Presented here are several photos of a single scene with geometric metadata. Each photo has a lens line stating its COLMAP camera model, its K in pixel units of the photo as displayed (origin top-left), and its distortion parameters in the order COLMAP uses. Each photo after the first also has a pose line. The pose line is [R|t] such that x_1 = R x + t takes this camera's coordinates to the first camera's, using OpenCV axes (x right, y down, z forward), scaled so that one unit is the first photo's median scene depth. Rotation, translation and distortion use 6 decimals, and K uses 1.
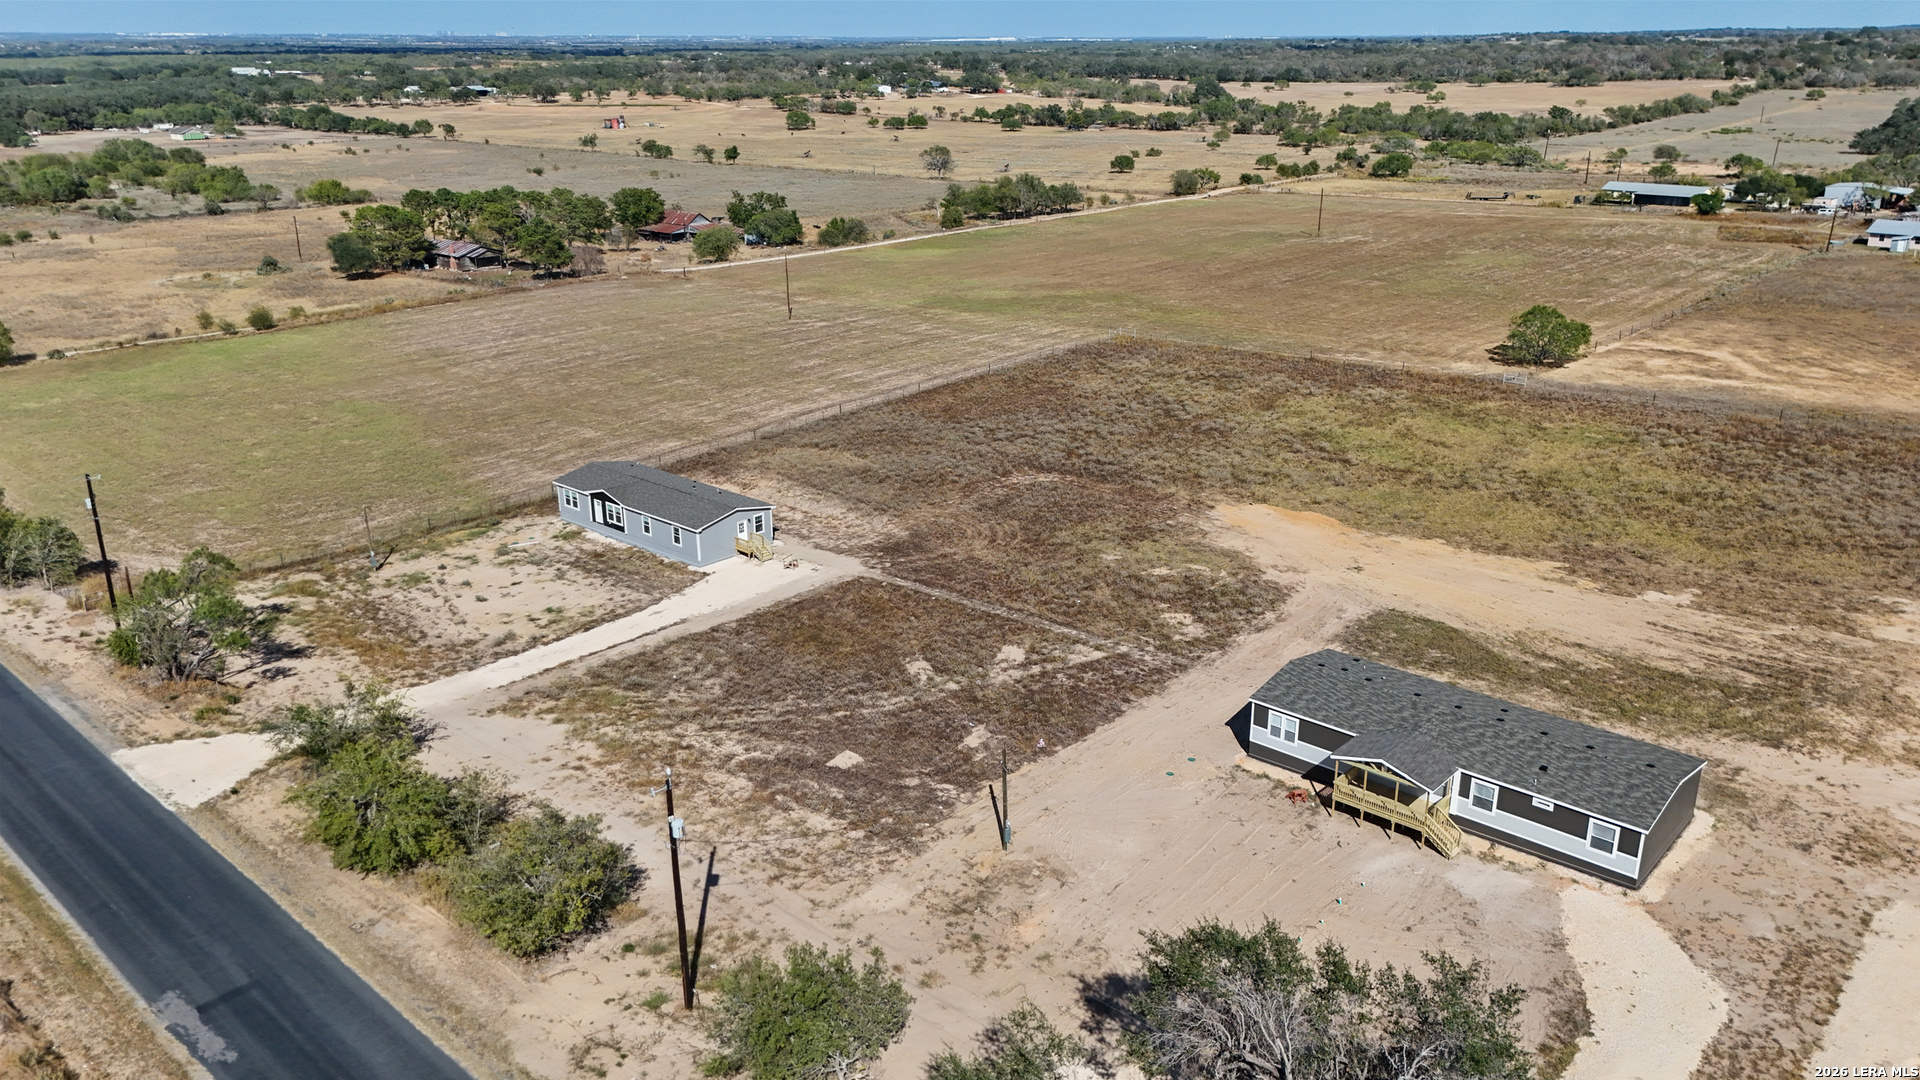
lens RADIAL K [[1413.7, 0, 950.9], [0, 1413.7, 538.5], [0, 0, 1]] dist [0.085522, -0.093906]
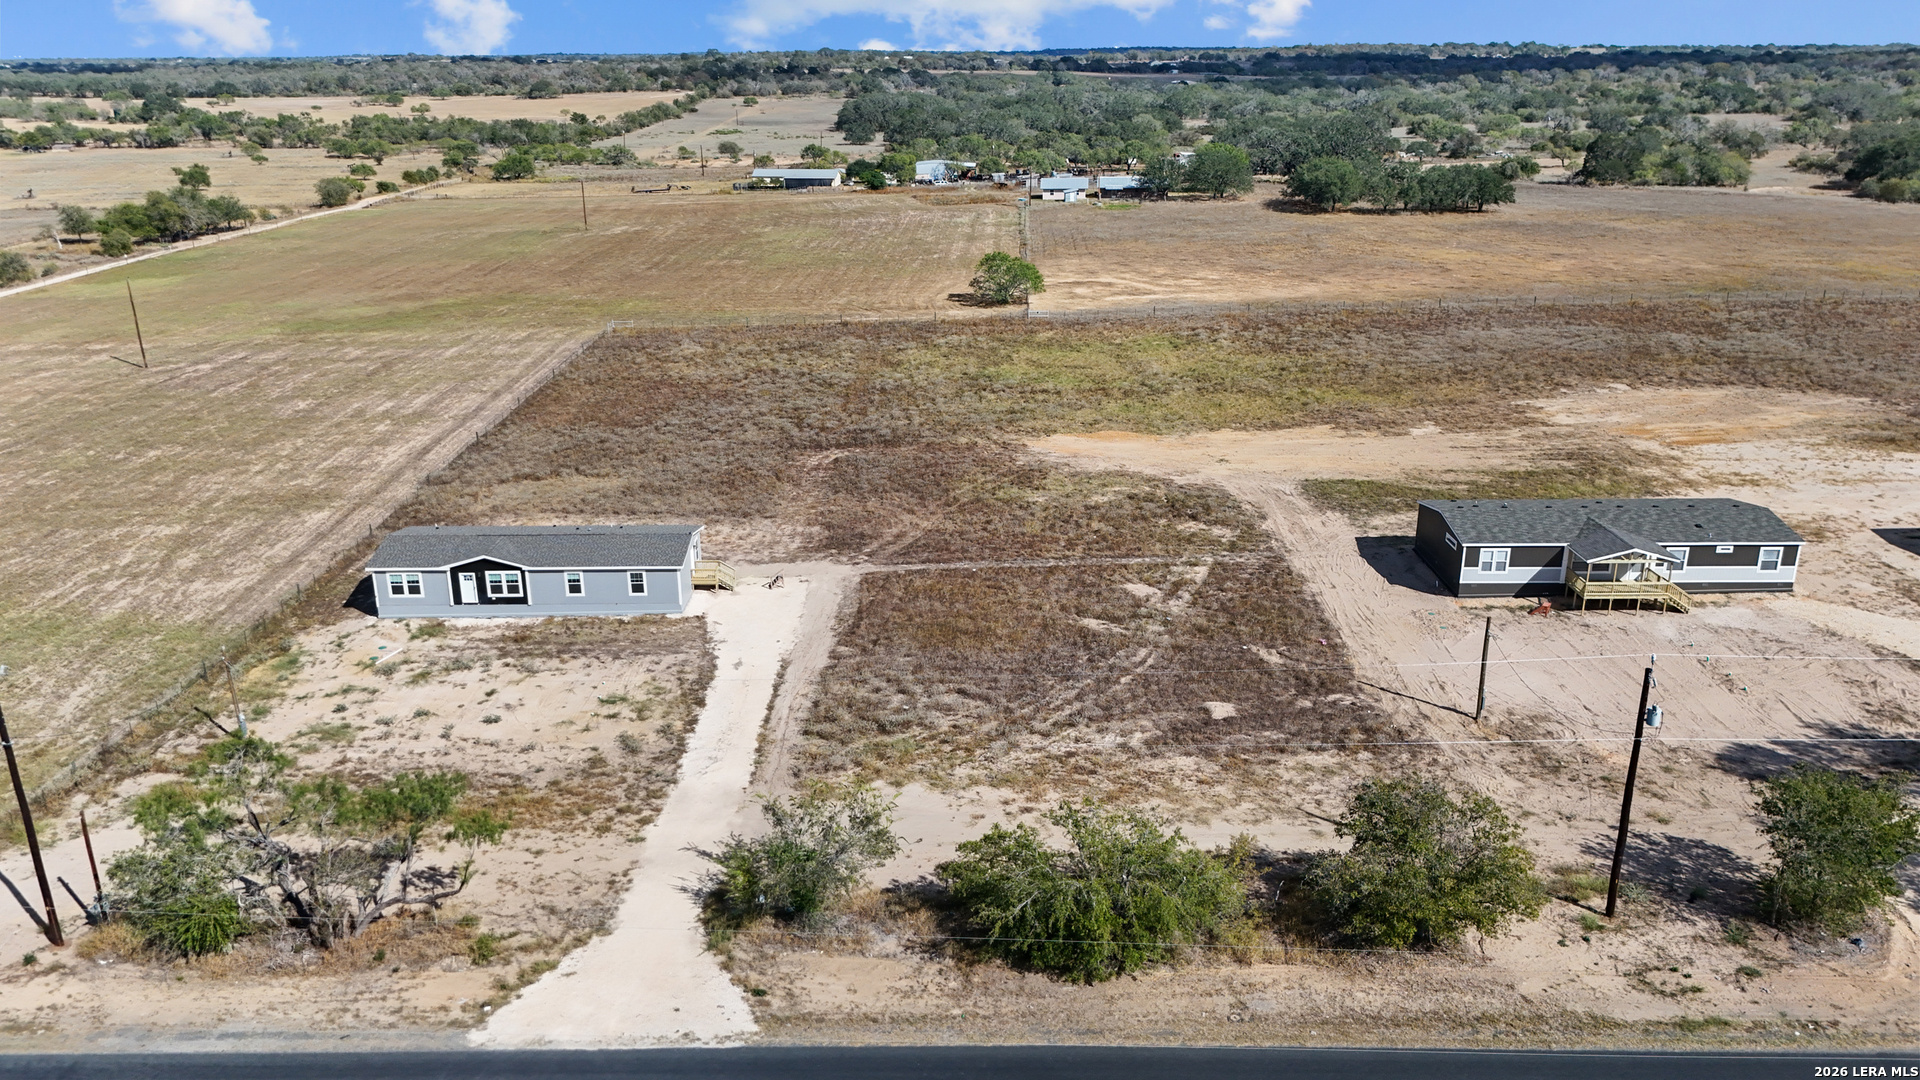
lens RADIAL K [[1413.7, 0, 950.9], [0, 1413.7, 538.5], [0, 0, 1]] dist [0.085522, -0.093906]
pose [[0.743474, -0.216010, 0.632919, -0.581586], [0.225345, 0.971971, 0.067018, -0.041444], [-0.629655, 0.092799, 0.771312, 0.287660]]
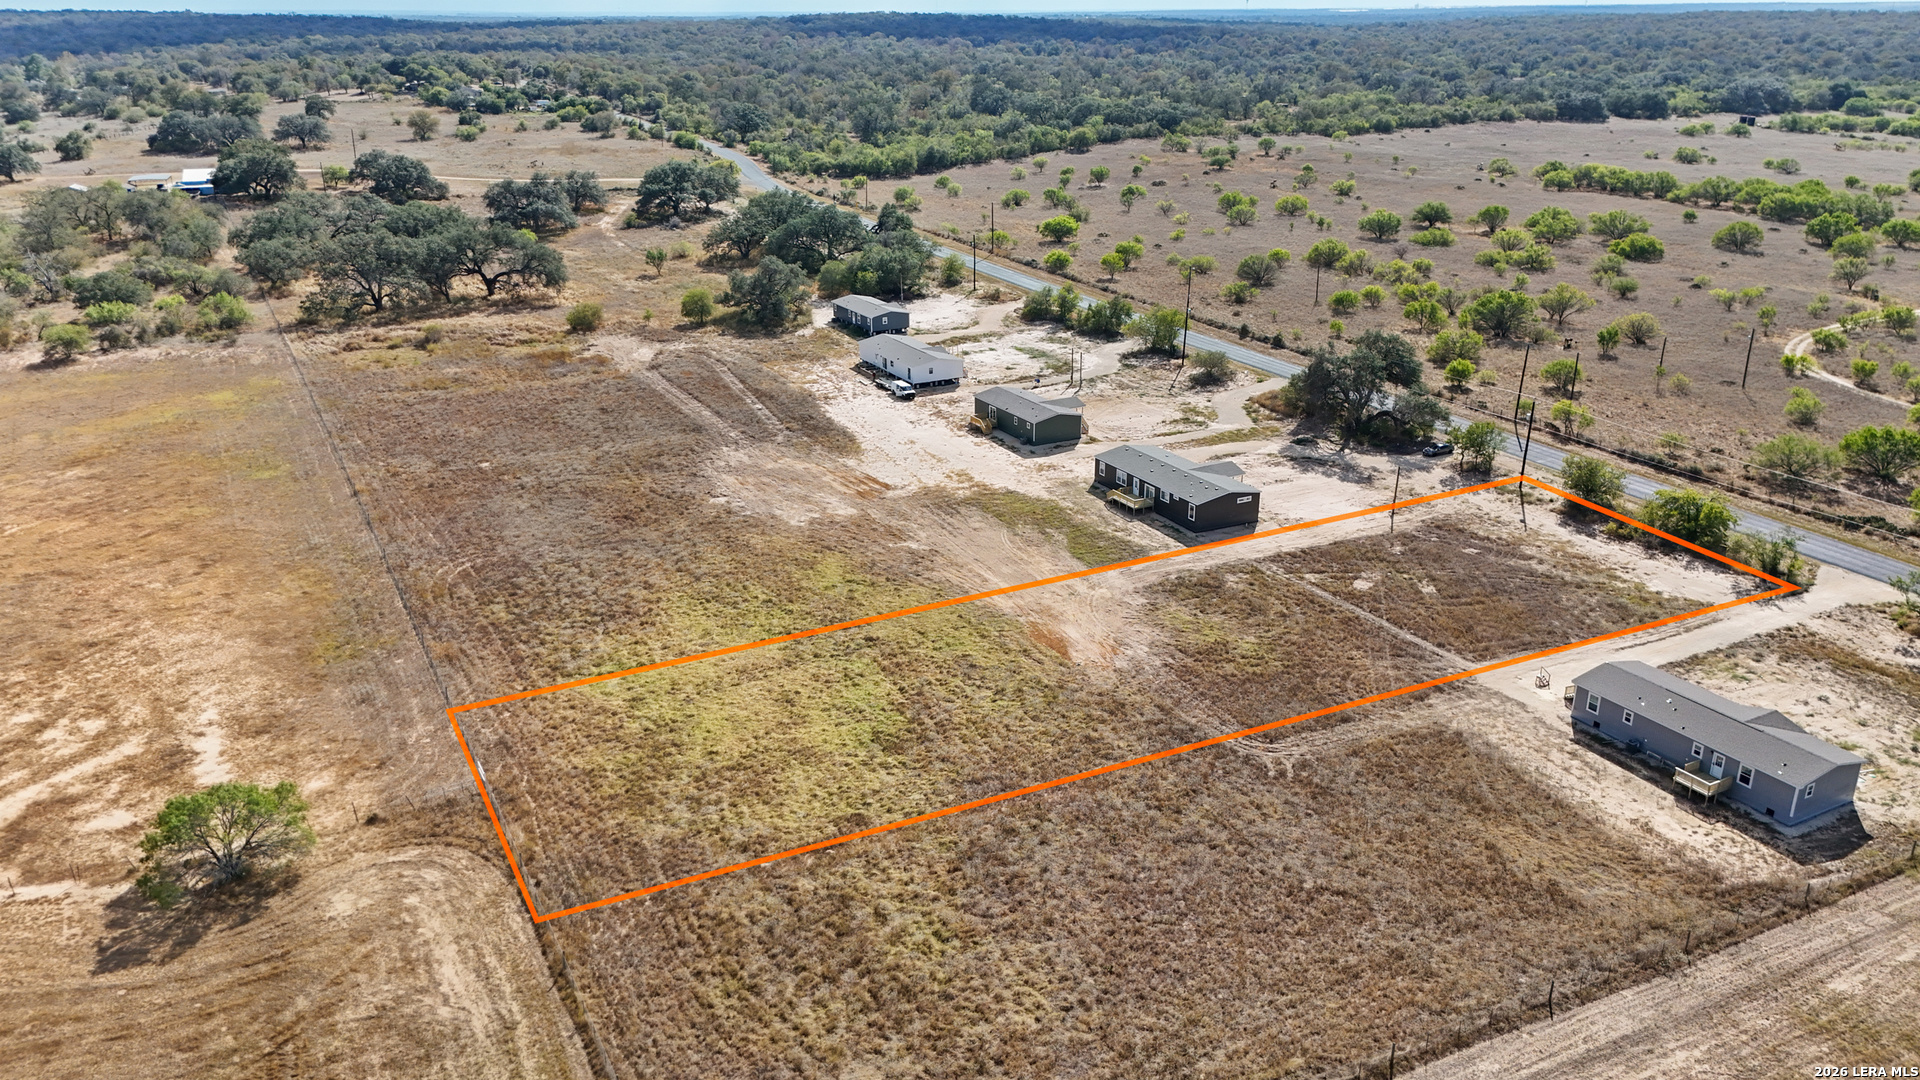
lens RADIAL K [[1423.1, 0, 960.0], [0, 1423.1, 540.0], [0, 0, 1]] dist [0.090927, -0.095028]
pose [[-0.940107, -0.113981, 0.321259, -0.035538], [0.119282, 0.772860, 0.623265, -0.853694], [-0.319329, 0.624256, -0.712975, 1.941168]]
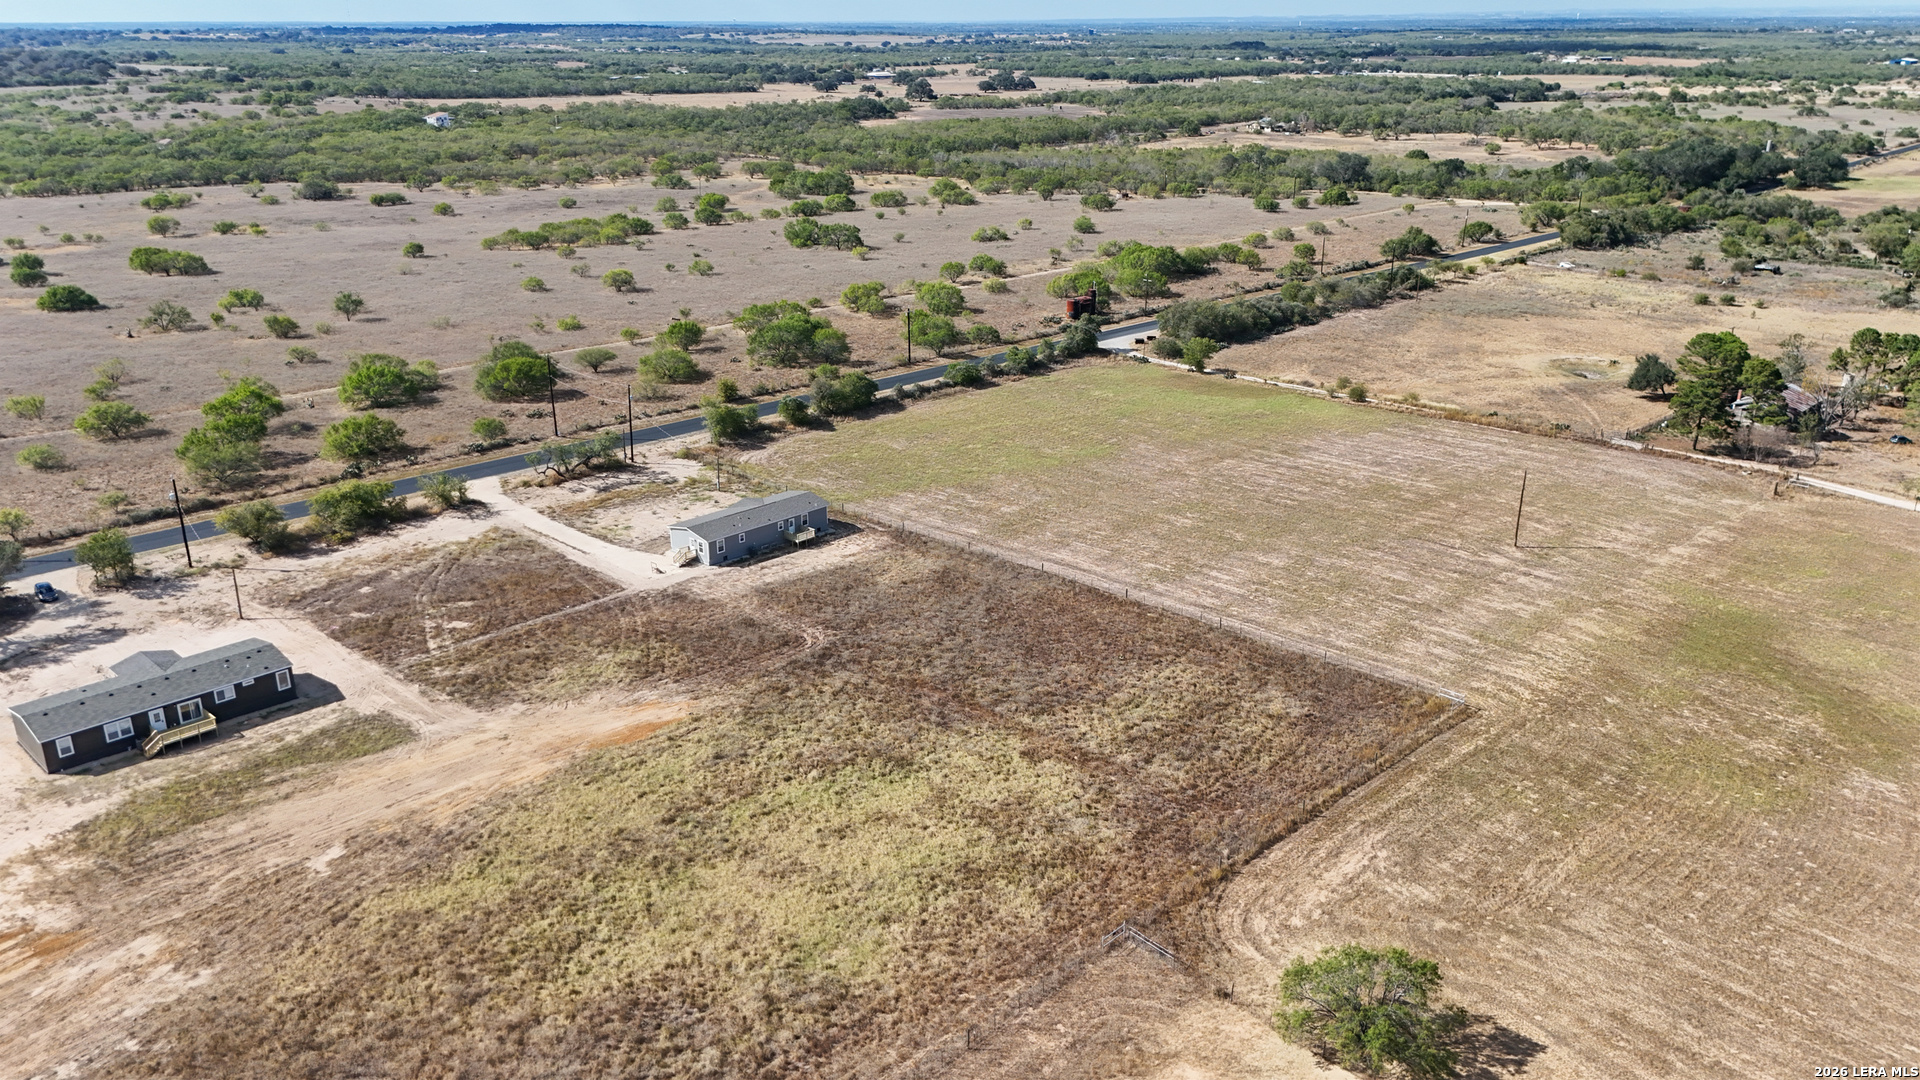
lens RADIAL K [[1413.7, 0, 950.9], [0, 1413.7, 538.5], [0, 0, 1]] dist [0.085522, -0.093906]
pose [[-0.040125, 0.345164, -0.937684, 1.317513], [-0.327964, 0.881899, 0.338663, -0.644452], [0.943838, 0.321116, 0.077815, 1.201075]]
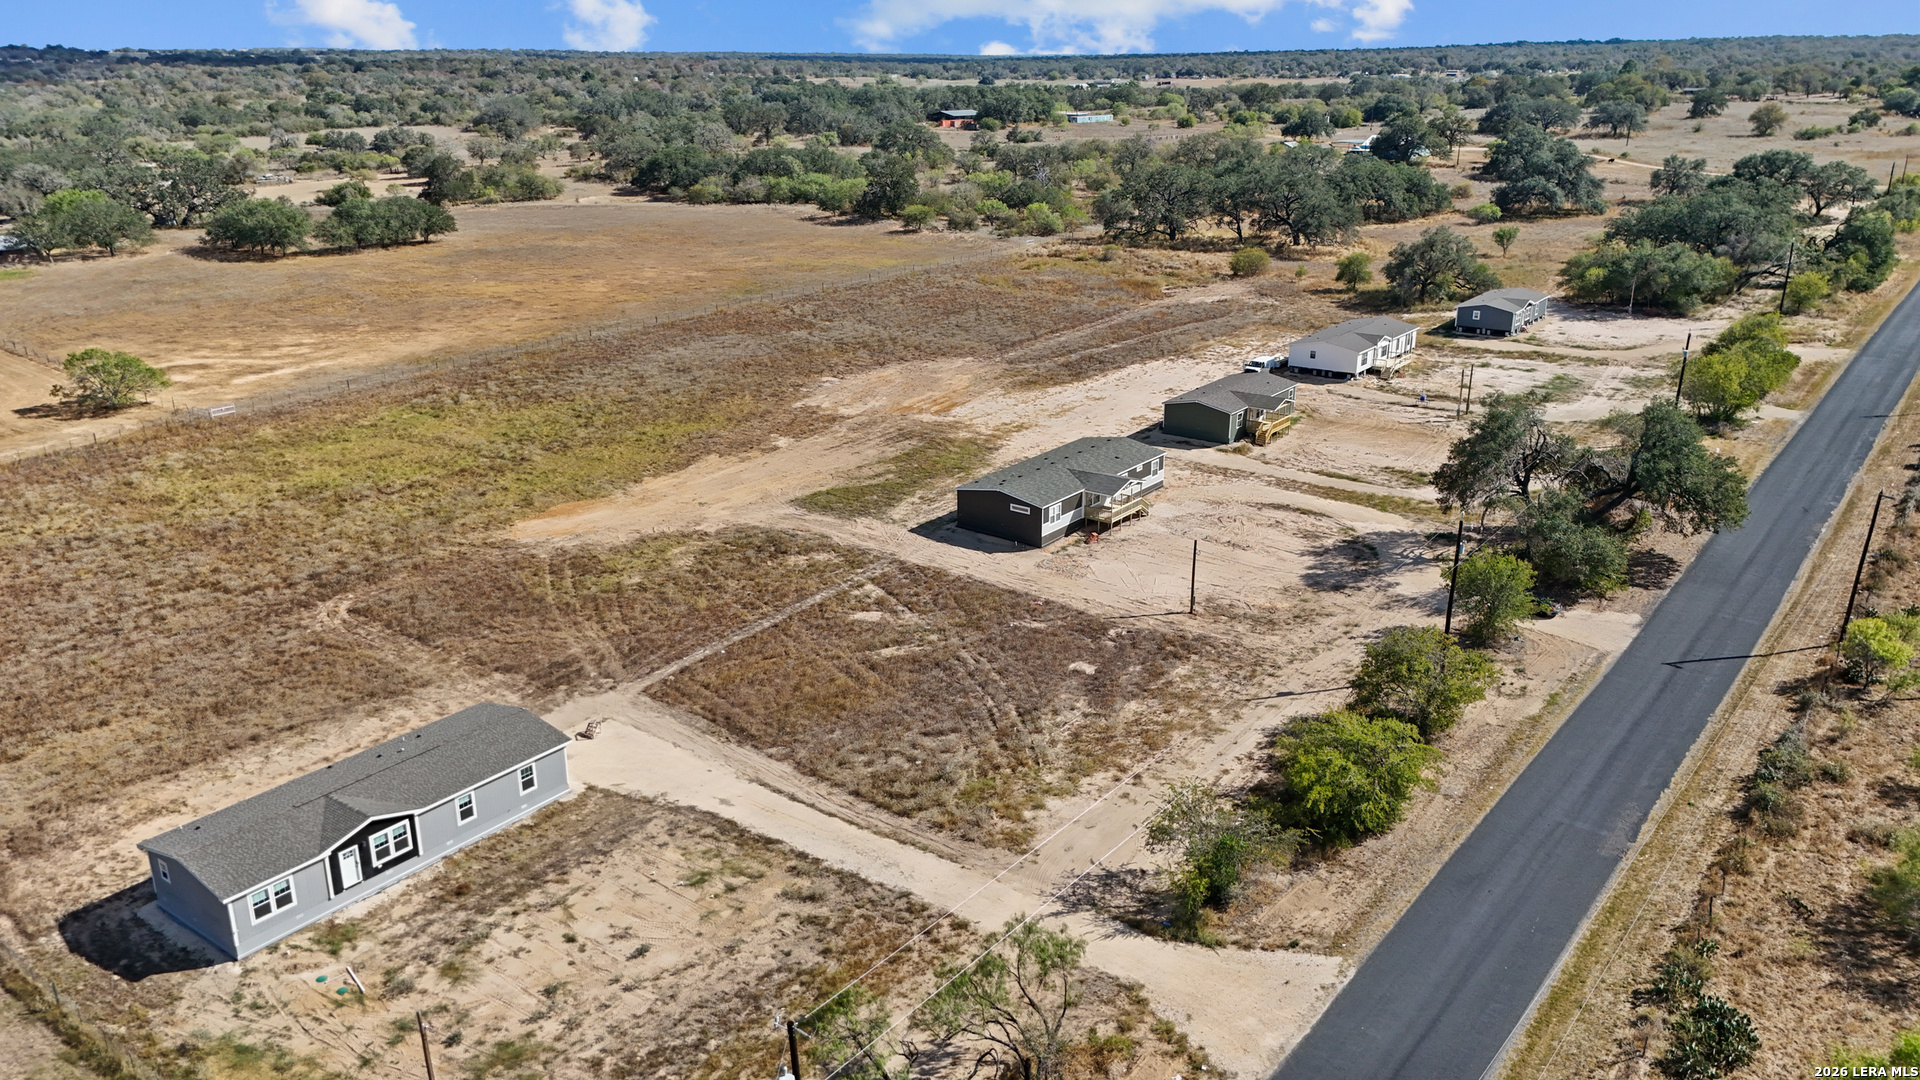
lens RADIAL K [[1413.7, 0, 950.9], [0, 1413.7, 538.5], [0, 0, 1]] dist [0.085522, -0.093906]
pose [[-0.084086, -0.322245, 0.942915, -0.862613], [0.336493, 0.881497, 0.331262, -0.276819], [-0.937924, 0.345139, 0.034312, 0.771786]]
